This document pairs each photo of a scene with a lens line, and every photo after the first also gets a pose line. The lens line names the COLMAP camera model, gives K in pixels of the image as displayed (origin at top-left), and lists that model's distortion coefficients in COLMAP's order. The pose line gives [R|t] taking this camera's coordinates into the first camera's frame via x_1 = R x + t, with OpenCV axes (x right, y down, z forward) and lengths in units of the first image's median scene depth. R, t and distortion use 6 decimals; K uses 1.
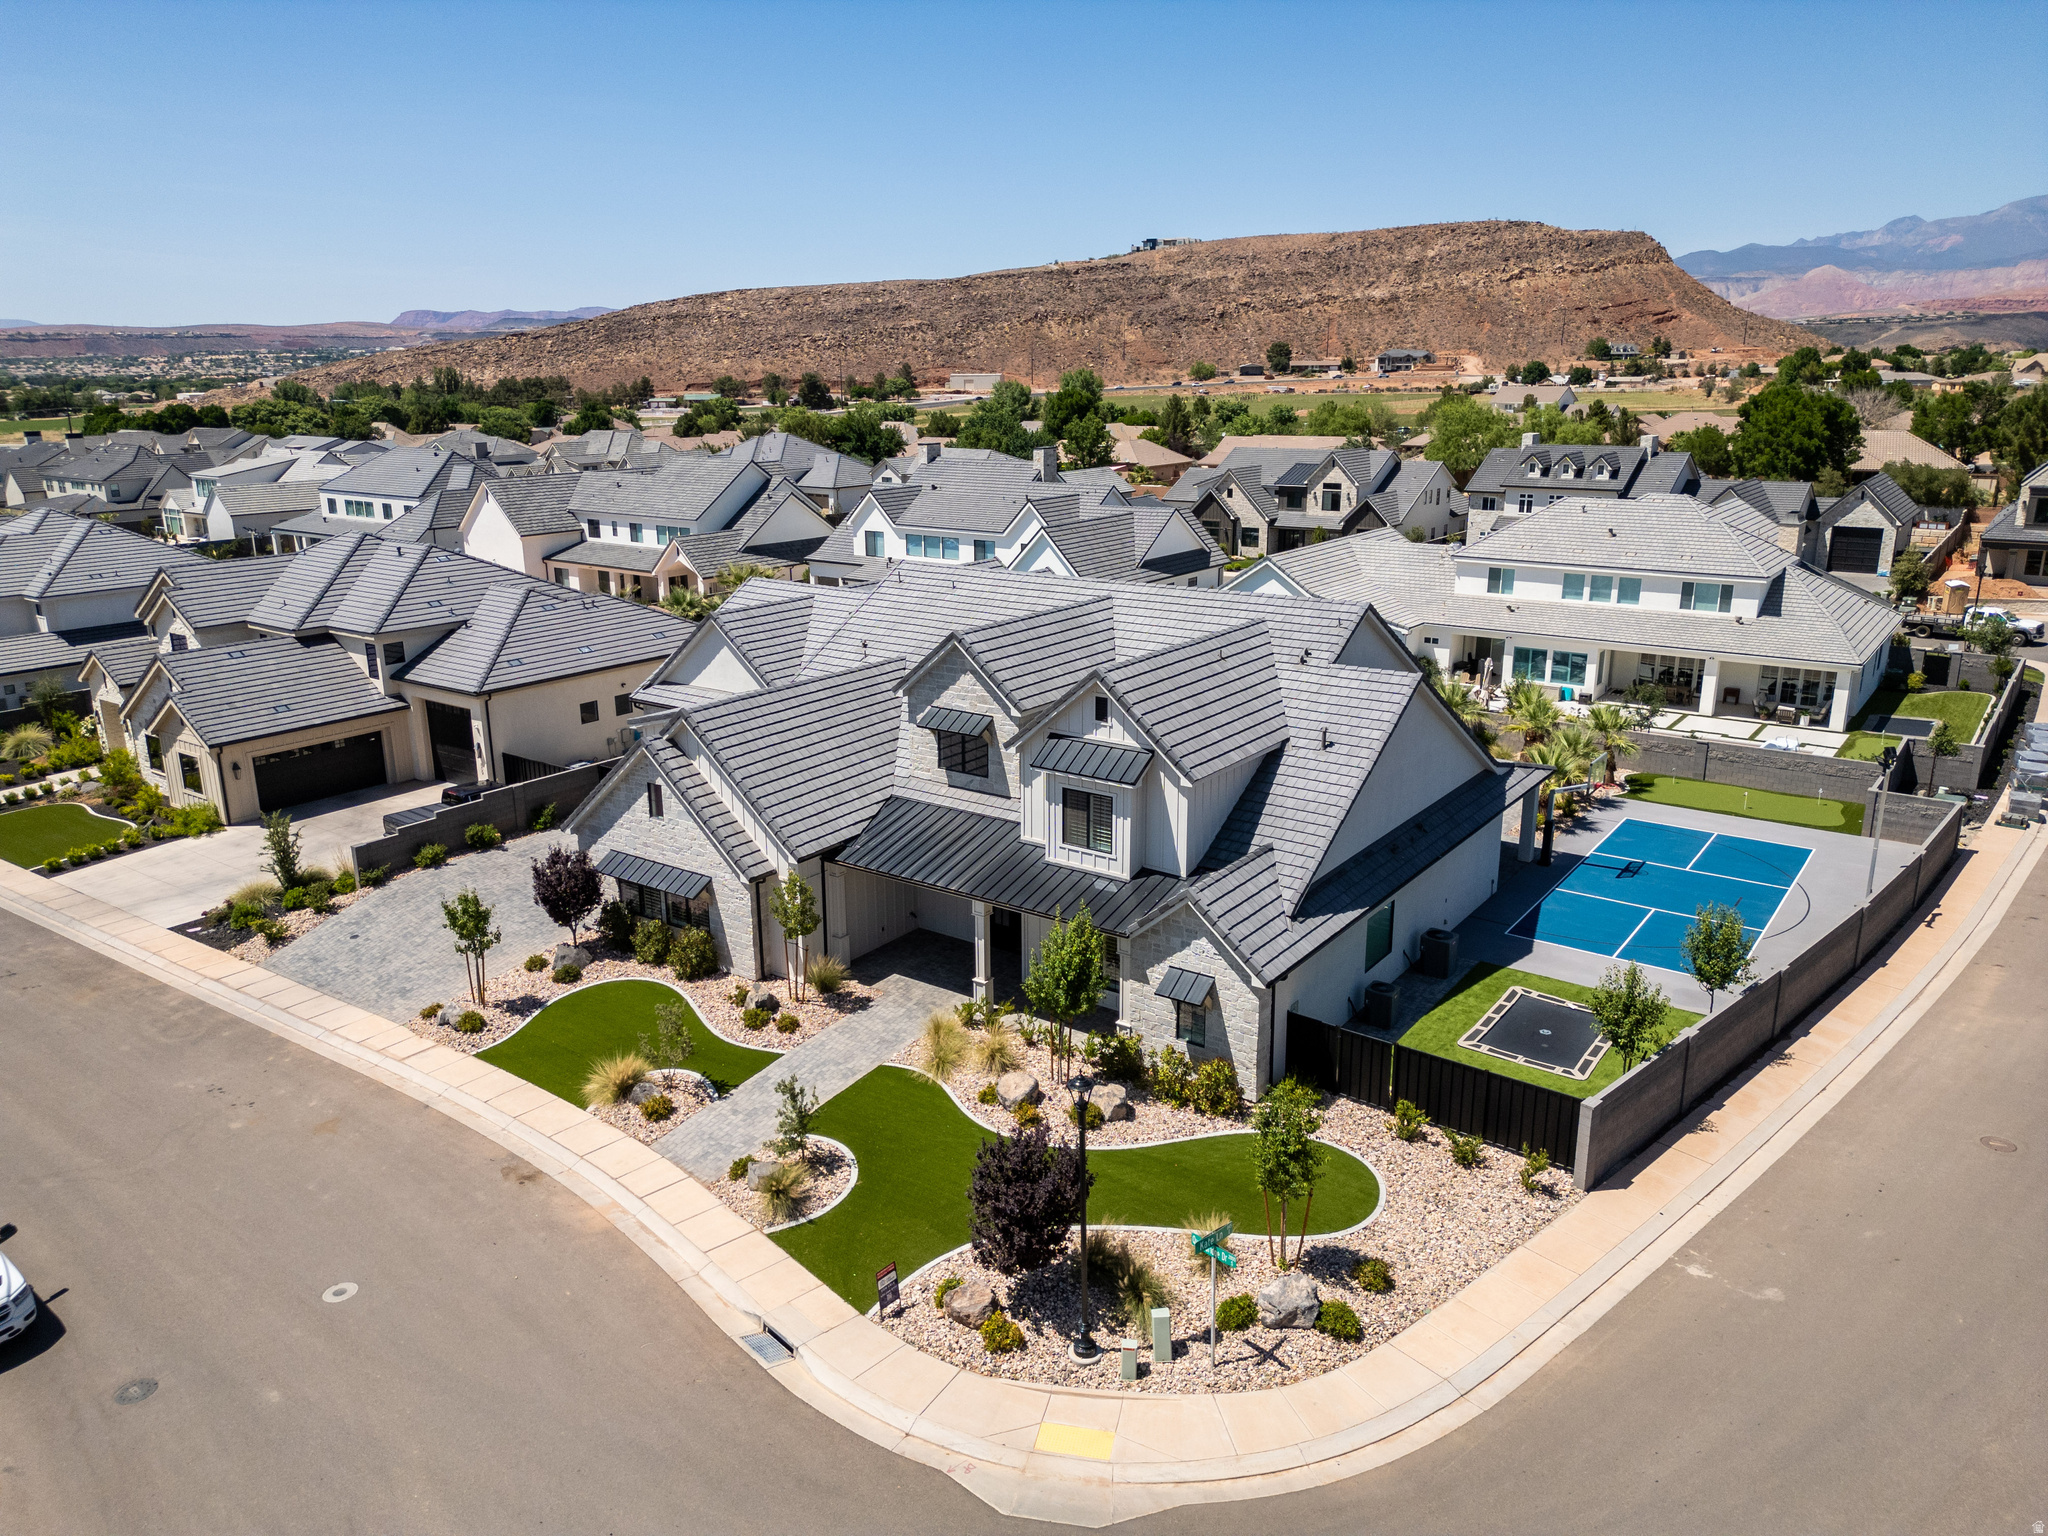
lens RADIAL K [[1437.8, 0, 1025.7], [0, 1437.8, 761.4], [0, 0, 1]] dist [0.071540, -0.068852]
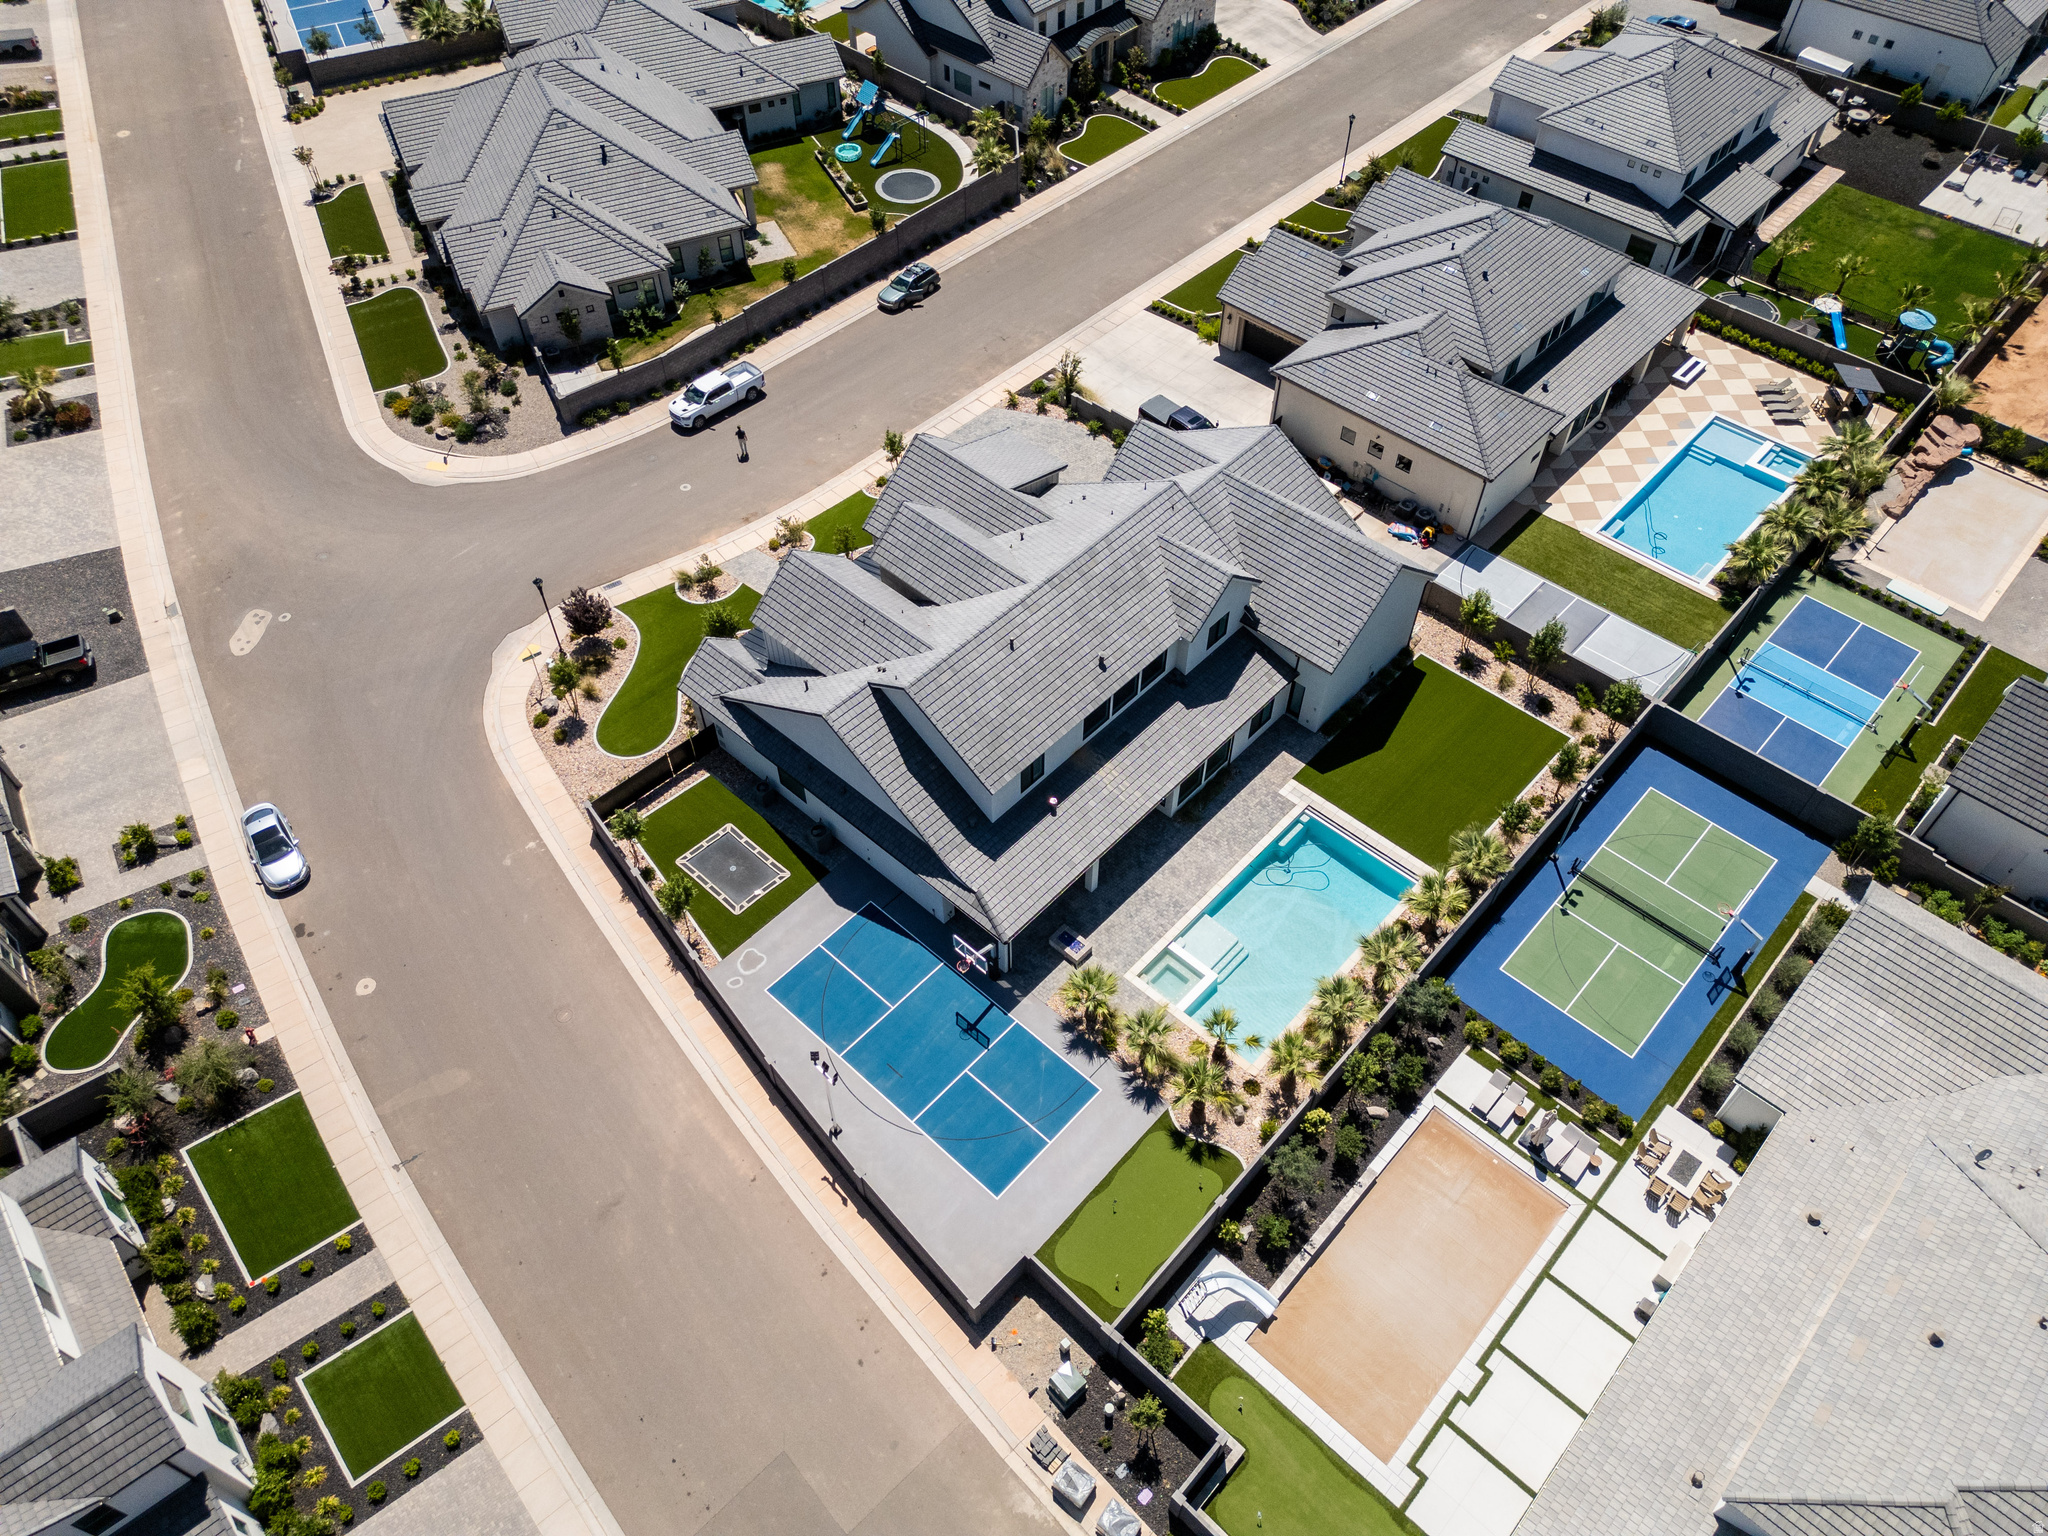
lens RADIAL K [[1449.3, 0, 1027.1], [0, 1449.3, 763.9], [0, 0, 1]] dist [0.066499, -0.057989]
pose [[-0.116814, 0.769573, -0.627783, 1.204803], [-0.265862, 0.584811, 0.766364, -1.218289], [0.956908, 0.256425, 0.136286, 0.965237]]
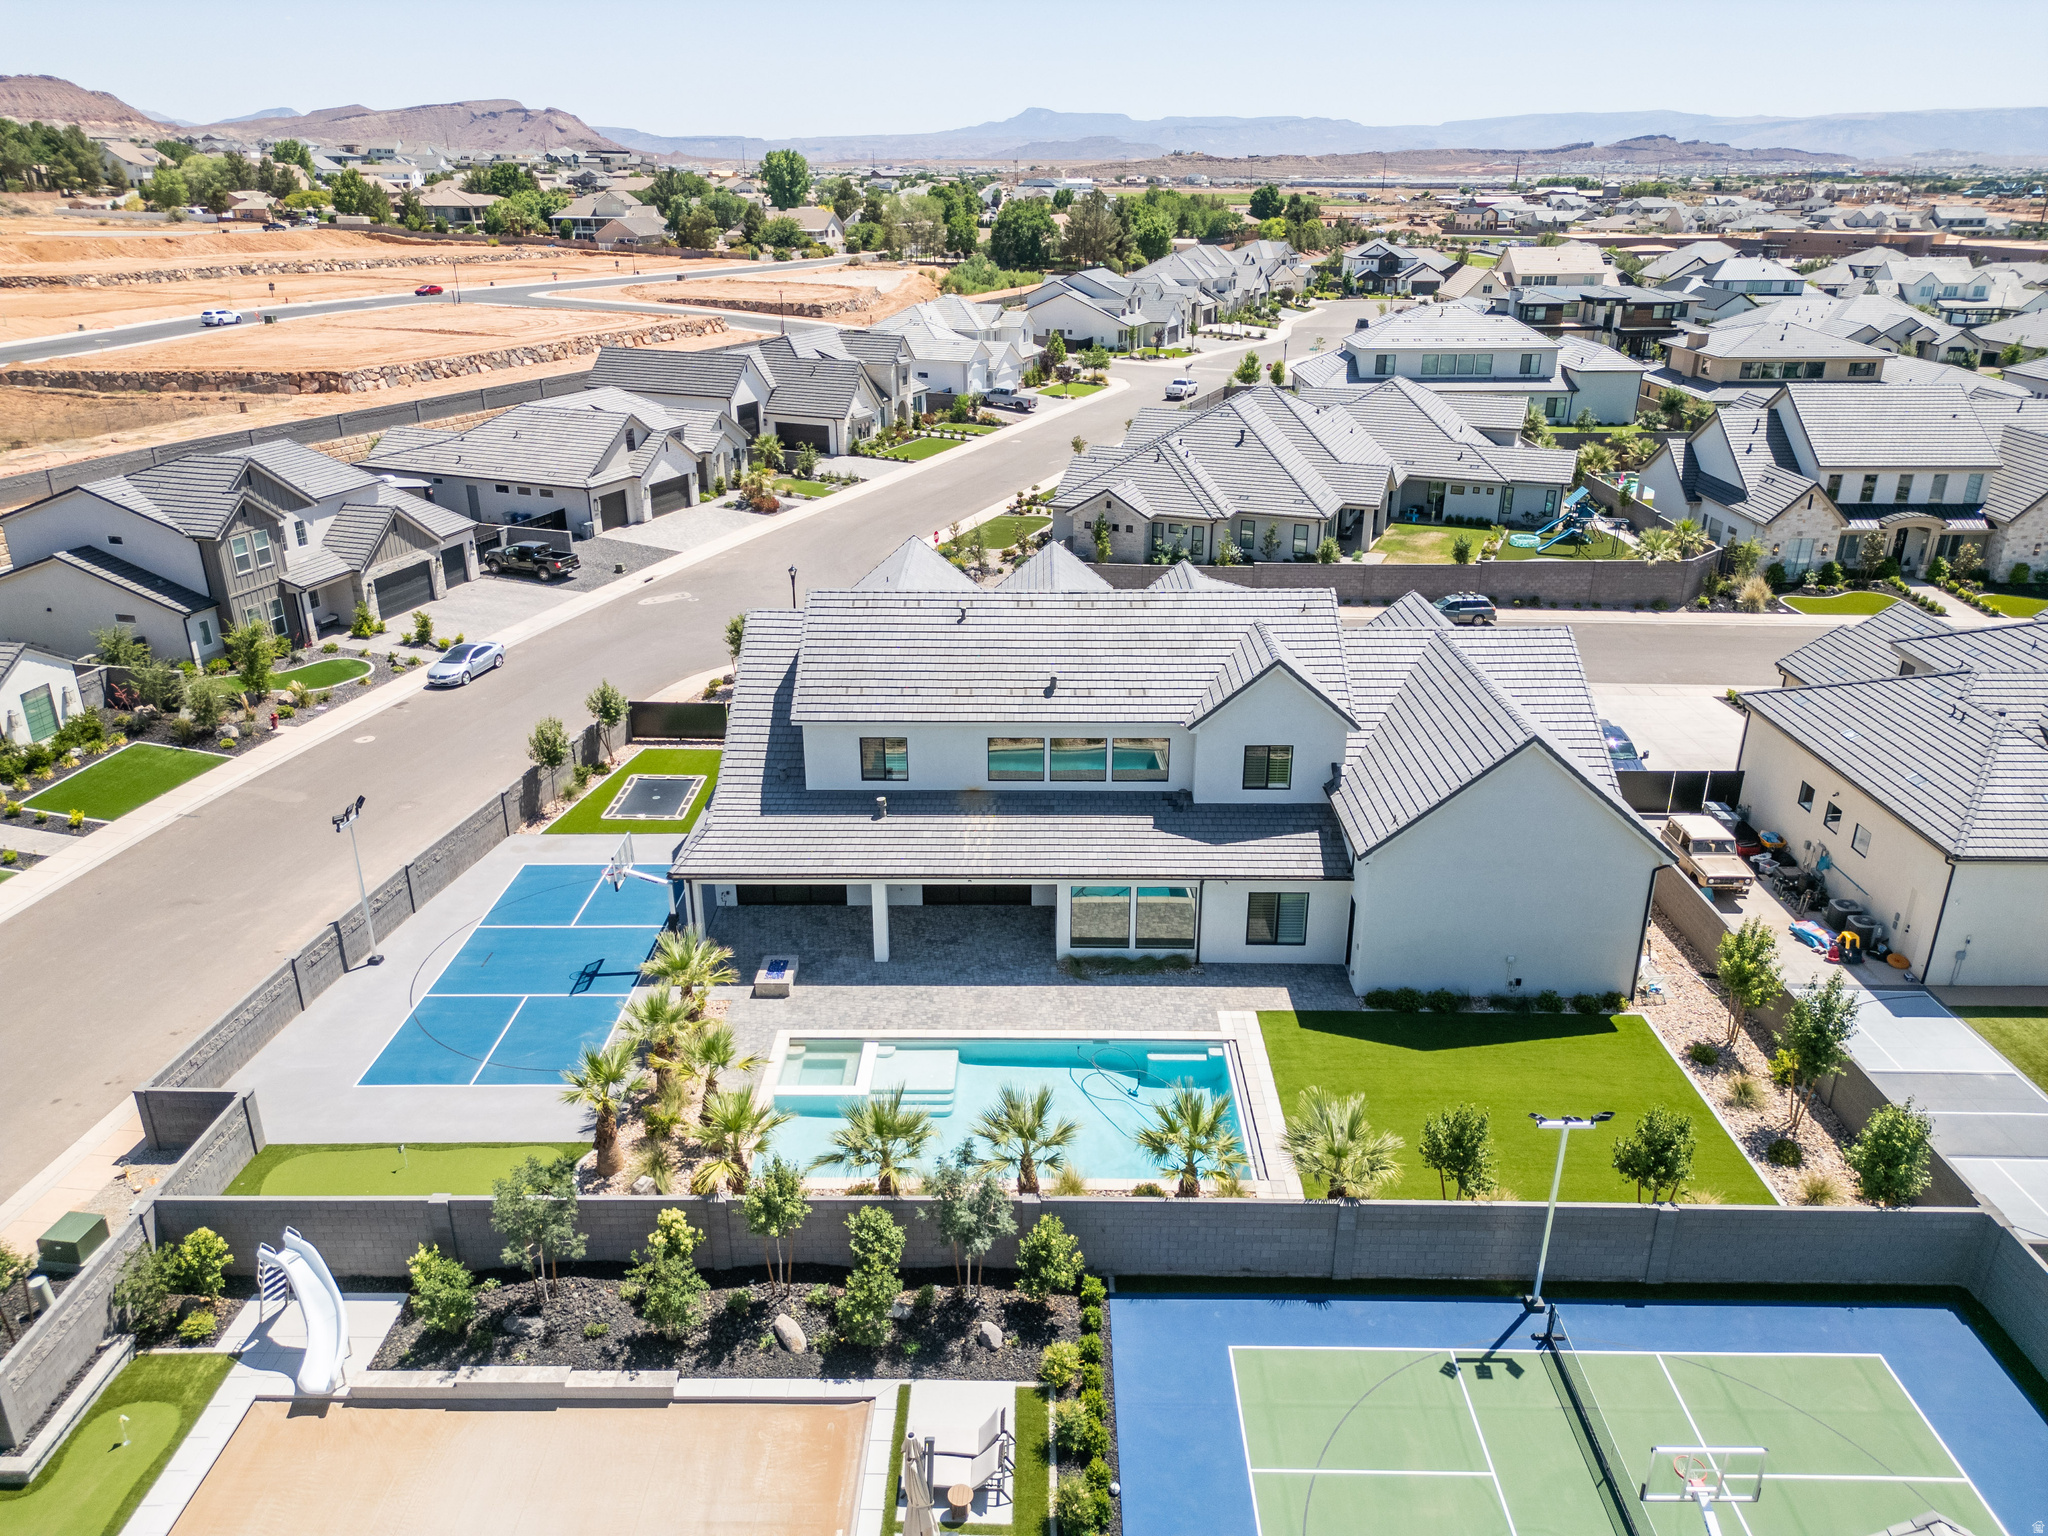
lens RADIAL K [[1440.7, 0, 1025.7], [0, 1440.7, 770.6], [0, 0, 1]] dist [0.066297, -0.062308]
pose [[-0.816475, 0.226884, -0.530935, 0.765651], [-0.147884, 0.806709, 0.572146, -0.702156], [0.558121, 0.545659, -0.625105, 1.957284]]
